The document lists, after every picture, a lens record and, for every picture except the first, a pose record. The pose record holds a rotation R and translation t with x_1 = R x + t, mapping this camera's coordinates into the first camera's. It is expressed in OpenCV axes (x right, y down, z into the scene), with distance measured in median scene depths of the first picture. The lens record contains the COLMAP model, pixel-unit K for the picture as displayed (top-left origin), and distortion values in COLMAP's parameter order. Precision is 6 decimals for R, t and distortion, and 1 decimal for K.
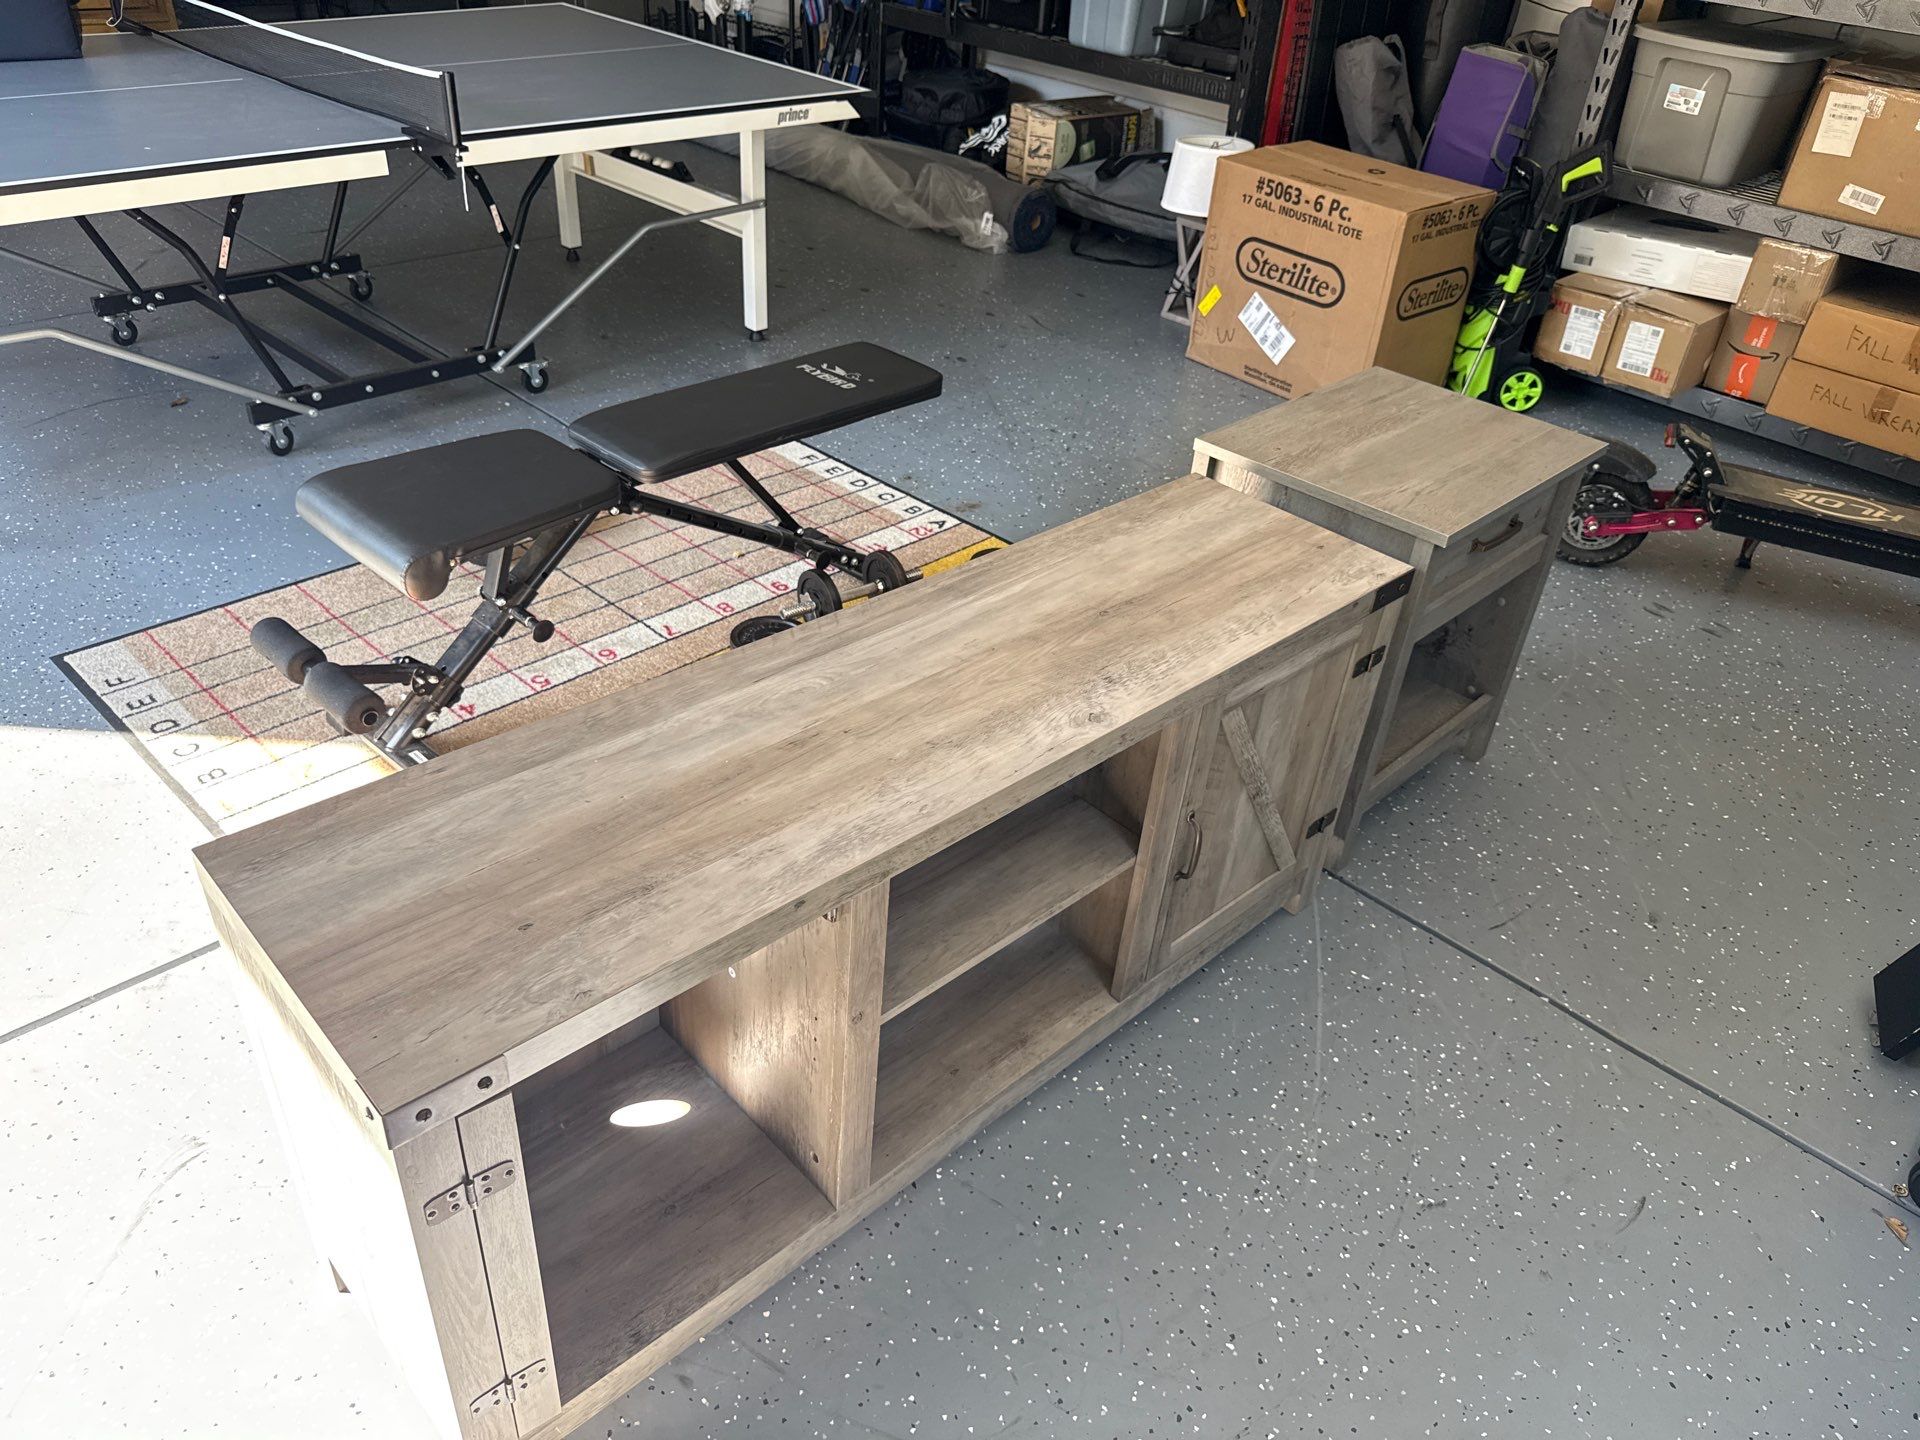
lens RADIAL K [[1369.2, 0, 960.2], [0, 1369.2, 729.5], [0, 0, 1]] dist [0.029004, -0.031478]
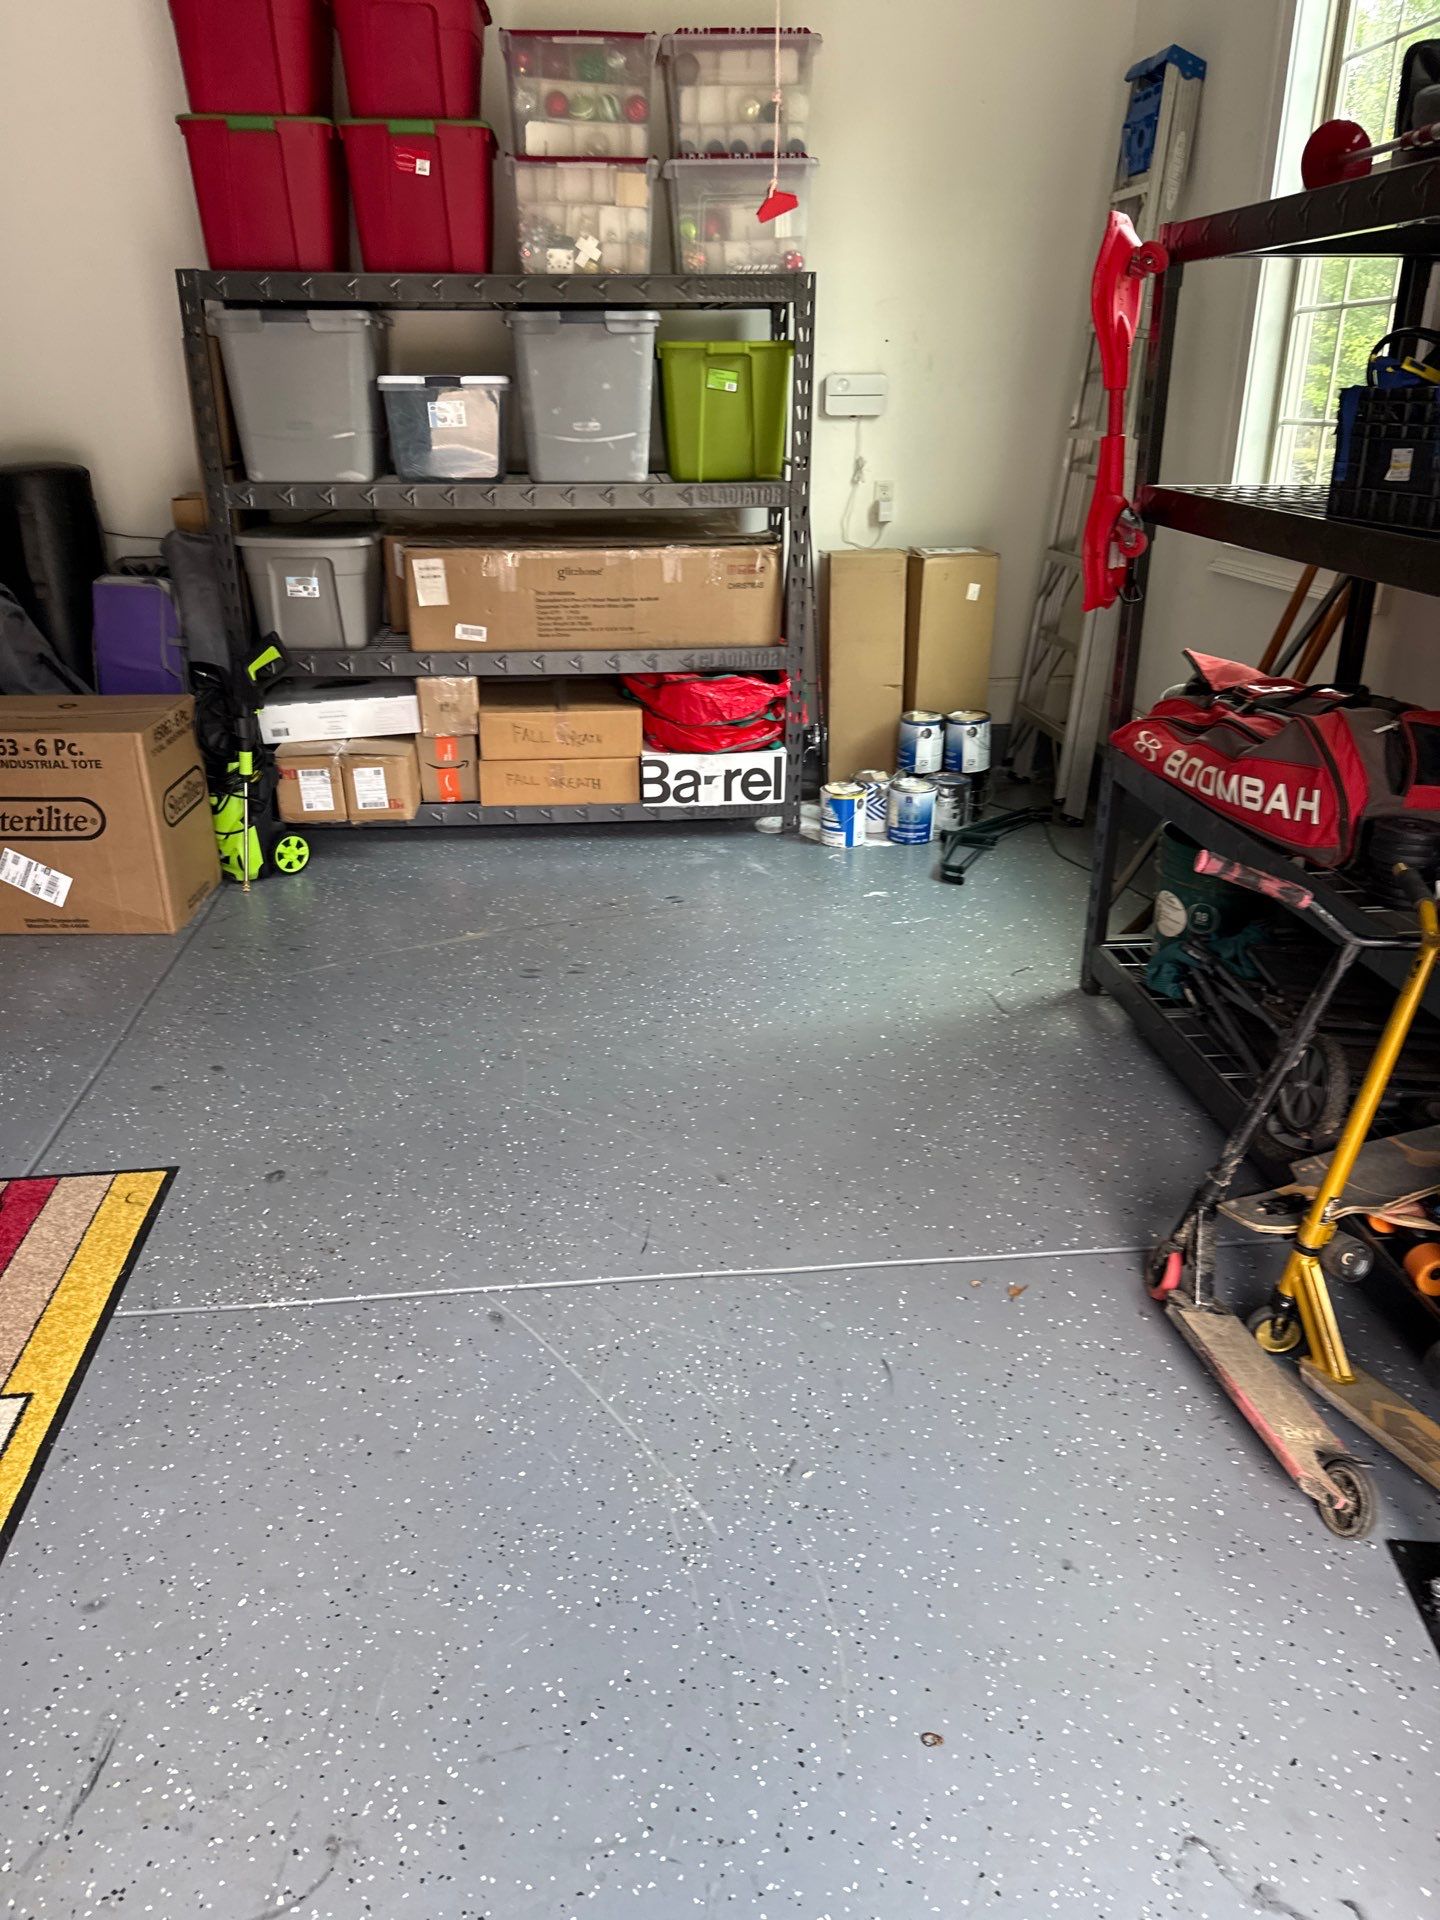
lens RADIAL K [[1369.2, 0, 715.8], [0, 1369.2, 966.5], [0, 0, 1]] dist [0.029004, -0.031478]
pose [[0.639634, -0.366932, 0.675448, -0.153952], [0.475922, 0.879077, 0.026865, -0.040767], [-0.603628, 0.304277, 0.736918, 0.029601]]
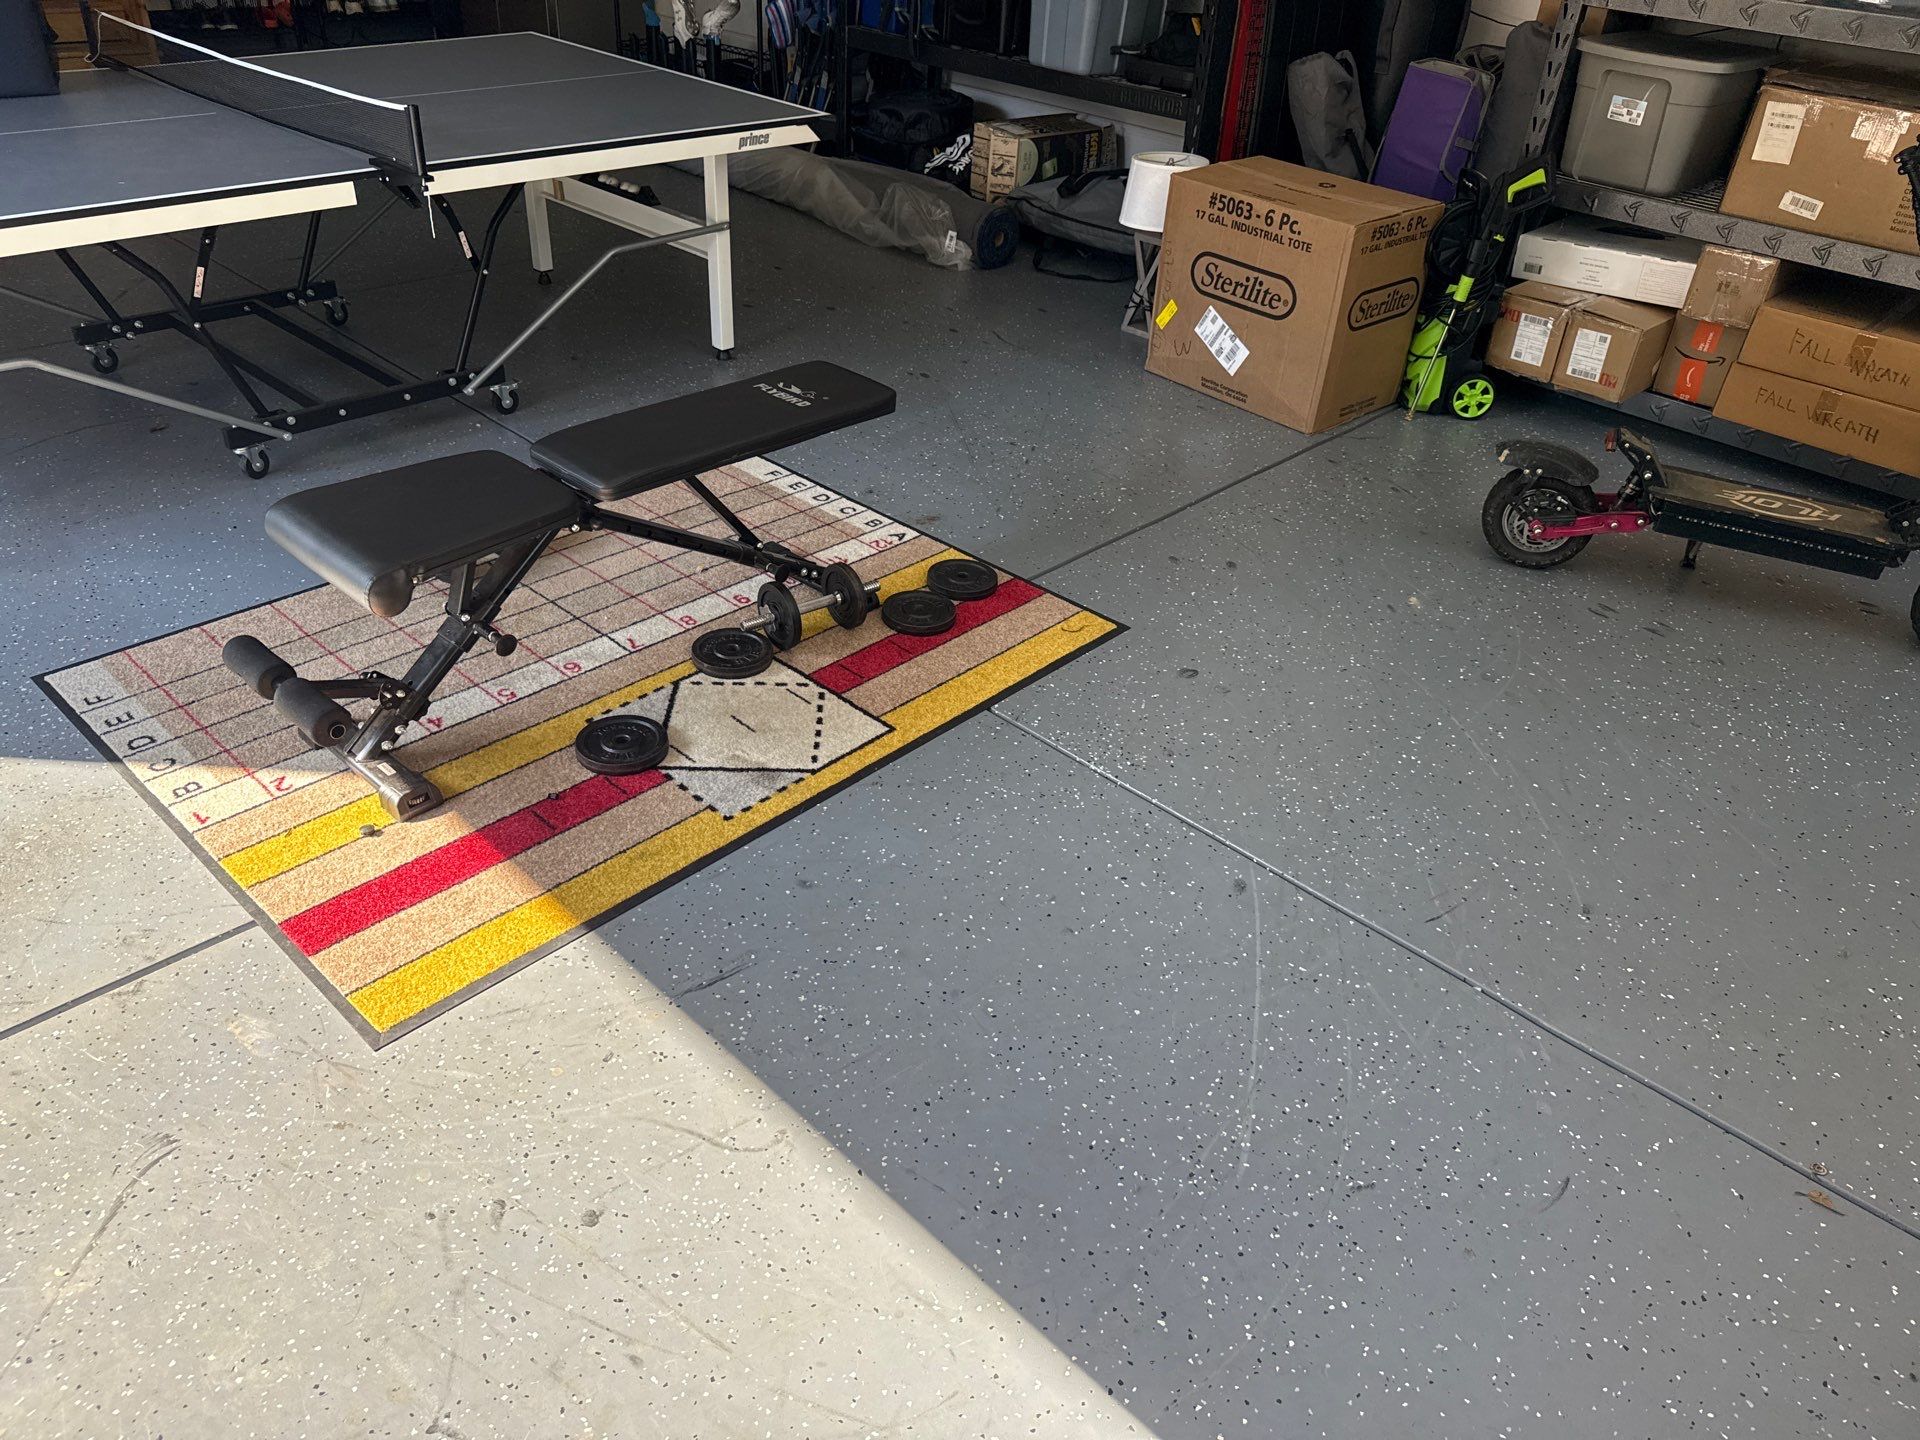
lens RADIAL K [[1369.2, 0, 940.4], [0, 1369.2, 730.2], [0, 0, 1]] dist [0.029004, -0.031478]
pose [[0.999897, -0.013032, -0.006053, 0.017966], [0.012977, 0.999874, -0.009108, 0.003827], [0.006171, 0.009028, 0.999940, -0.018160]]
